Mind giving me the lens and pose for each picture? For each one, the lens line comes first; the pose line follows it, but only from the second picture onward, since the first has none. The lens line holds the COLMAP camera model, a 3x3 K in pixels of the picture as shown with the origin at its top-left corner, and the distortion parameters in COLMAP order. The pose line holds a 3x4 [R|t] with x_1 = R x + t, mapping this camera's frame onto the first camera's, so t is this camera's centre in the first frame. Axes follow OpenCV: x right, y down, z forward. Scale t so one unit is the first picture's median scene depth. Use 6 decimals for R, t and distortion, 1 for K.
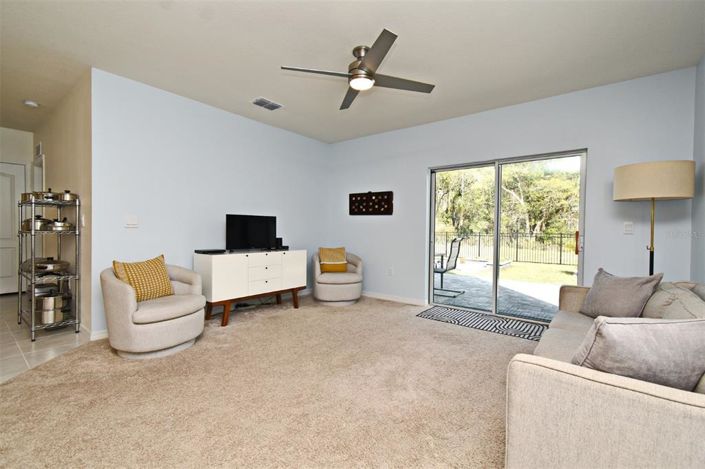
lens RADIAL K [[311.0, 0, 352.5], [0, 311.0, 234.5], [0, 0, 1]] dist [-0.000641, -0.000030]
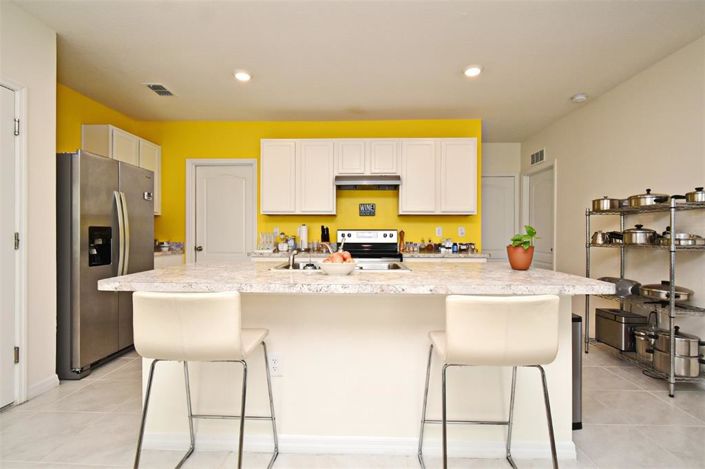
lens RADIAL K [[333.7, 0, 352.5], [0, 333.7, 234.5], [0, 0, 1]] dist [0.000056, -0.001466]
pose [[0.588317, -0.010836, -0.808558, -0.769665], [-0.011523, 0.999696, -0.021782, -0.011598], [0.808548, 0.022132, 0.588013, -0.069461]]
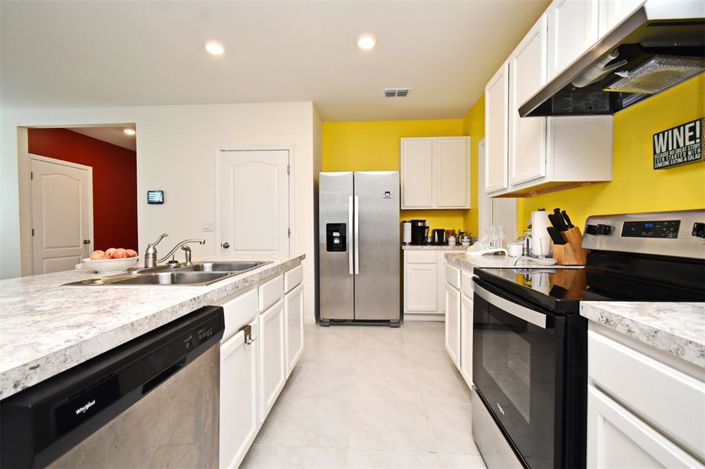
lens RADIAL K [[311.0, 0, 352.5], [0, 311.0, 234.5], [0, 0, 1]] dist [-0.000641, -0.000030]
pose [[-0.829745, 0.000836, -0.558142, -1.268561], [-0.017776, 0.999452, 0.027922, -0.035926], [0.557860, 0.033089, -0.829275, 0.848793]]
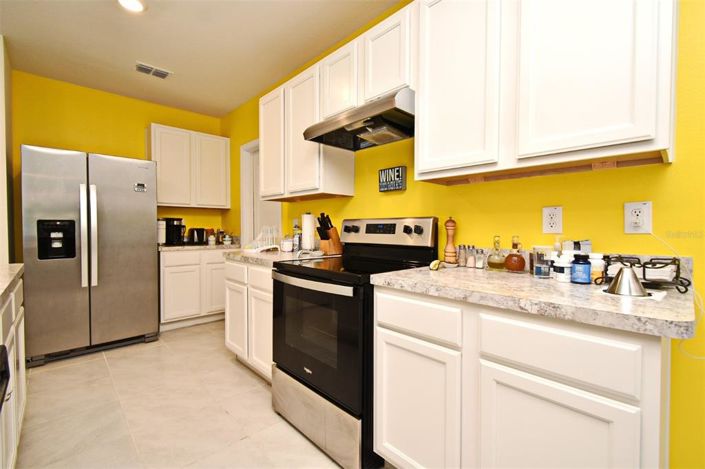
lens RADIAL K [[311.0, 0, 352.5], [0, 311.0, 234.5], [0, 0, 1]] dist [-0.000641, -0.000030]
pose [[-0.150853, 0.009222, -0.988513, -1.161910], [-0.022466, 0.999666, 0.012754, -0.033436], [0.988301, 0.024131, -0.150595, 0.774011]]
